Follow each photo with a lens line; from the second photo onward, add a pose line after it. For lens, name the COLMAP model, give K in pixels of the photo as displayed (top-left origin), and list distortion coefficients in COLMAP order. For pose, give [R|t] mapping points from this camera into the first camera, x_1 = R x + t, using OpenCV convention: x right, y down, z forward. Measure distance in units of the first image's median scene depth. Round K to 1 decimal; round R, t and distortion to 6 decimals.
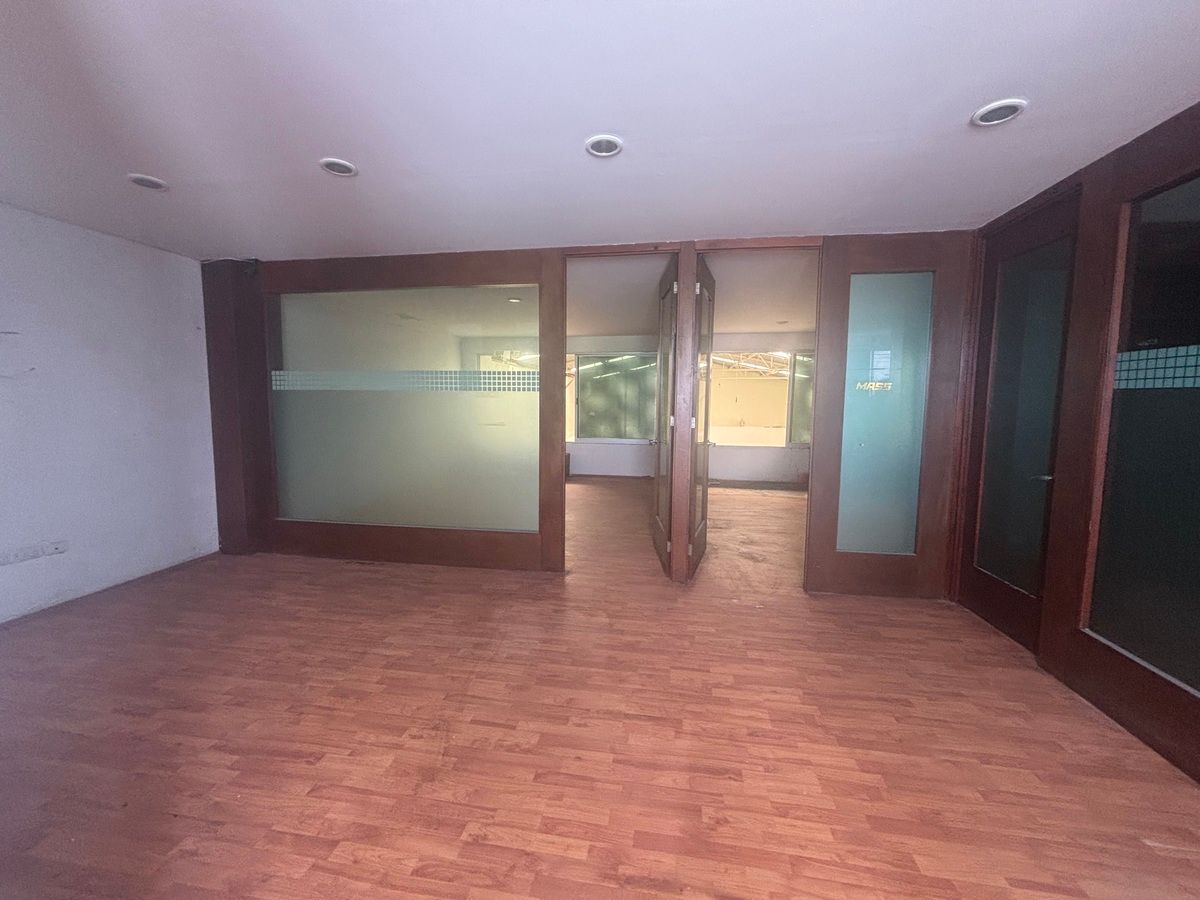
lens RADIAL K [[484.1, 0, 602.6], [0, 484.1, 445.2], [0, 0, 1]] dist [0.002380, -0.000907]
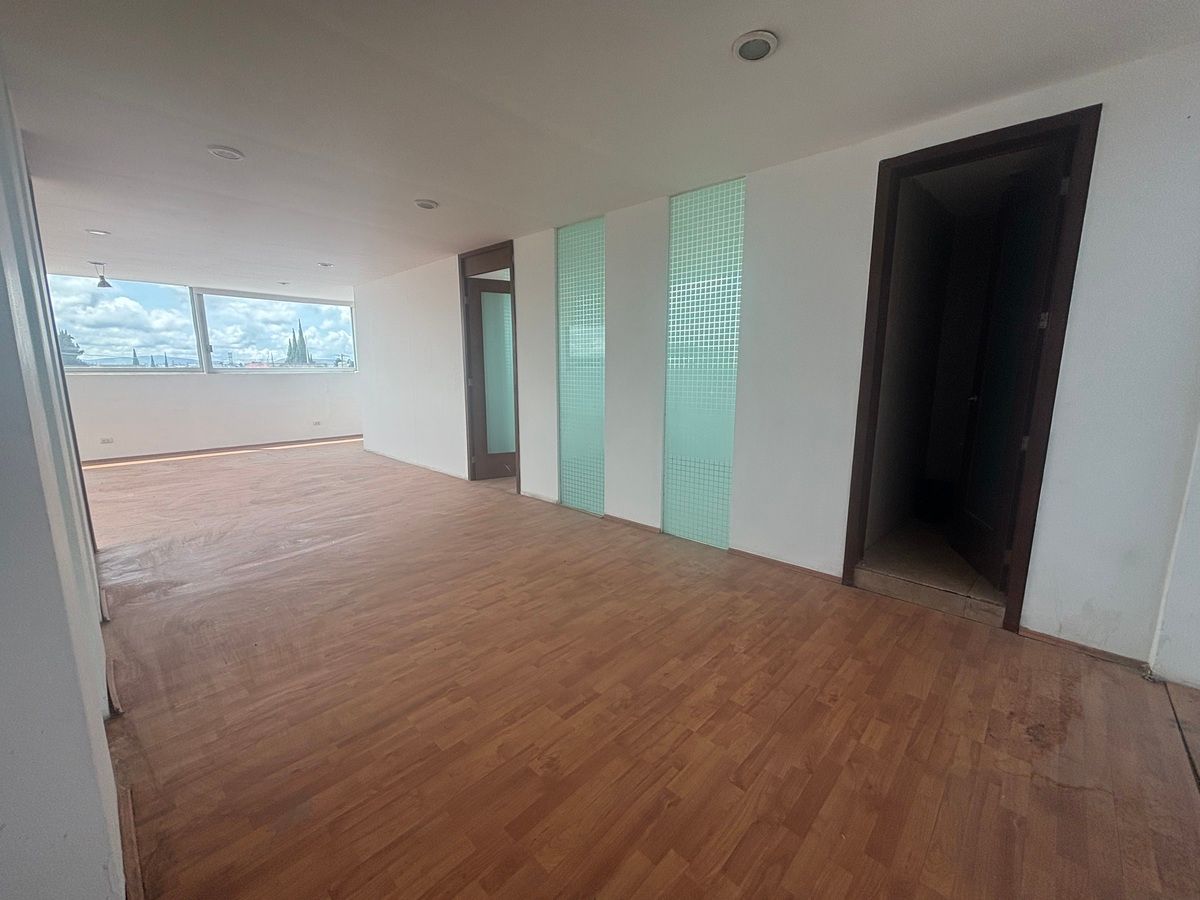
lens RADIAL K [[484.1, 0, 607.7], [0, 484.1, 452.1], [0, 0, 1]] dist [0.002380, -0.000907]
pose [[0.549757, -0.151429, 0.821484, -0.350341], [0.092884, 0.988414, 0.120041, -0.003621], [-0.830145, 0.010309, 0.557453, 0.235208]]
